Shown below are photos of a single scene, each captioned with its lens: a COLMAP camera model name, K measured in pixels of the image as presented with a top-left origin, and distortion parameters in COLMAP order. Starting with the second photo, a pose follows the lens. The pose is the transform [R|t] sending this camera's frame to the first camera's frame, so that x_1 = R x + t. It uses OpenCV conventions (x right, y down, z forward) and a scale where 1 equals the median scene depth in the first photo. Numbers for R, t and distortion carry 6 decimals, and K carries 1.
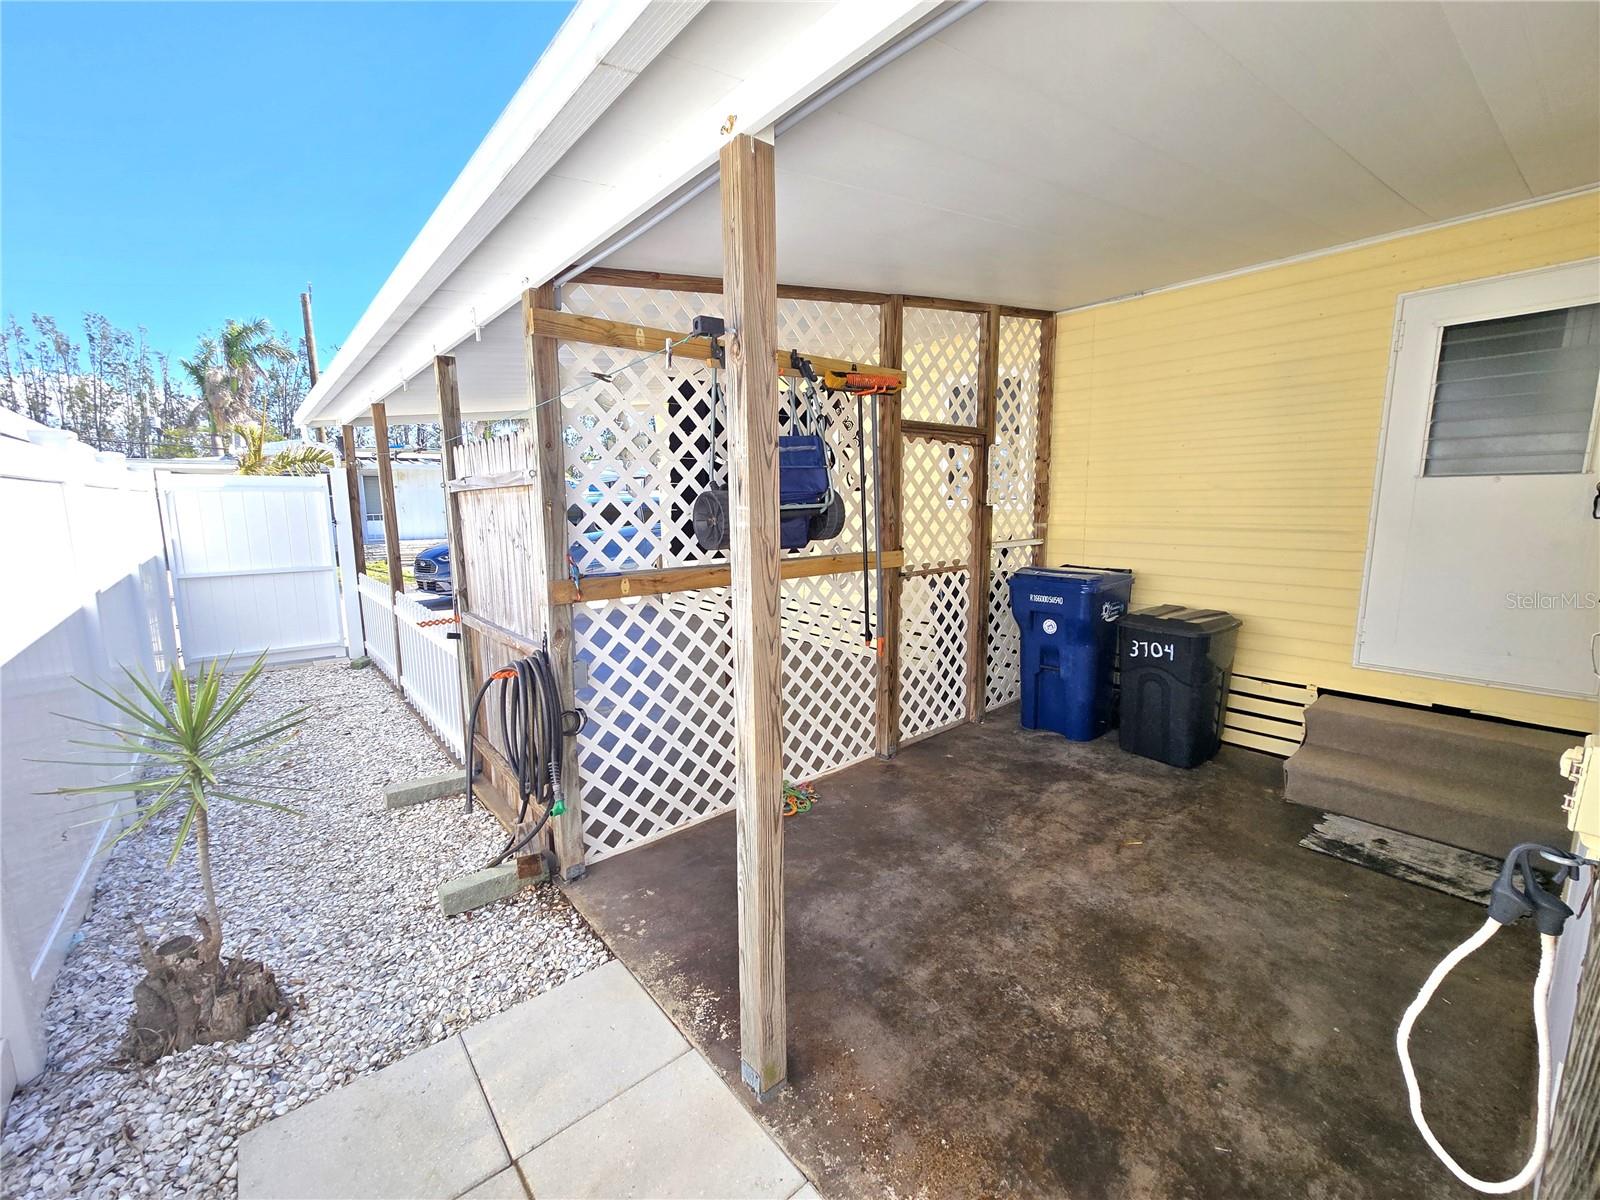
lens RADIAL K [[655.7, 0, 800.1], [0, 655.7, 599.4], [0, 0, 1]] dist [0.000349, 0.000447]
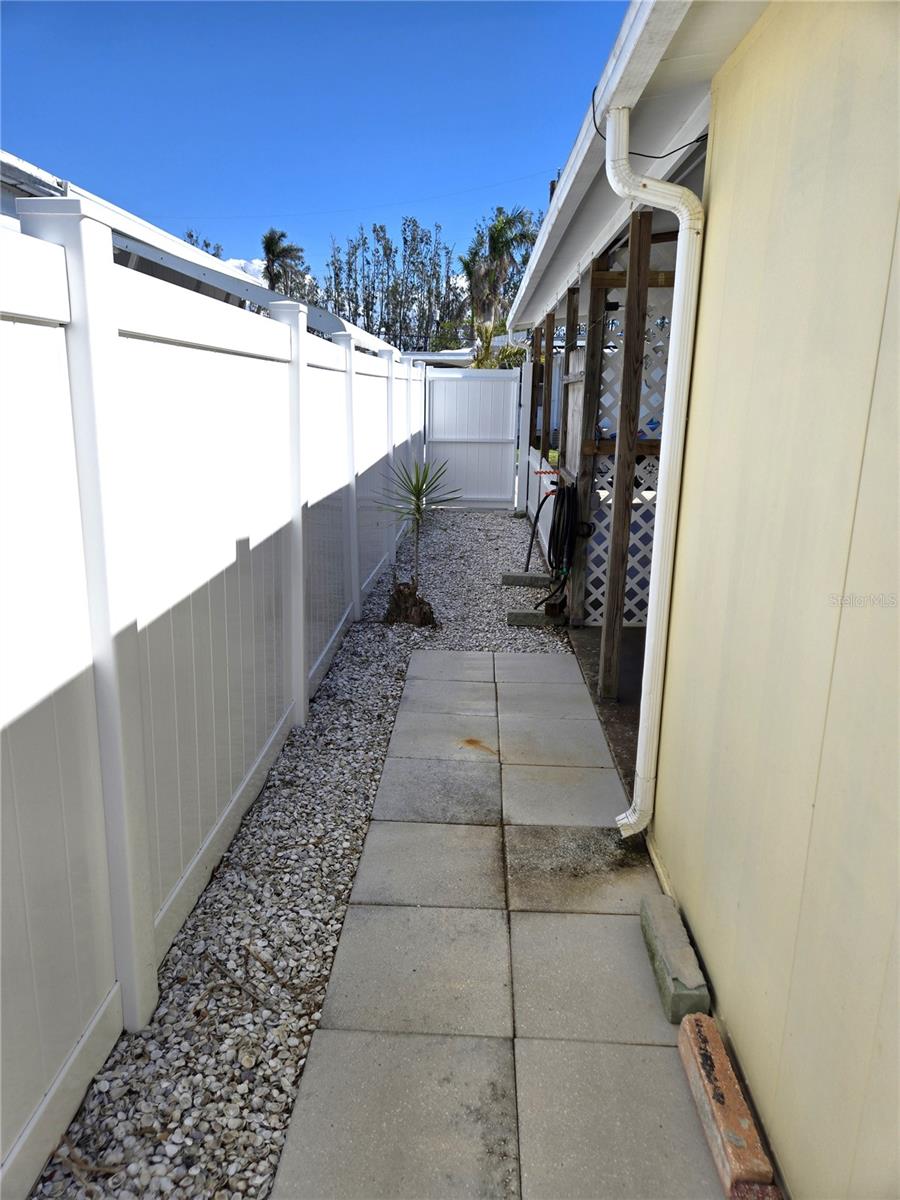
lens RADIAL K [[798.1, 0, 450.0], [0, 798.1, 600.0], [0, 0, 1]] dist [0.063220, -0.000119]
pose [[0.734226, 0.188106, -0.652325, 0.217508], [-0.119730, 0.981666, 0.148313, 0.030664], [0.668264, -0.030792, 0.743287, -0.210858]]
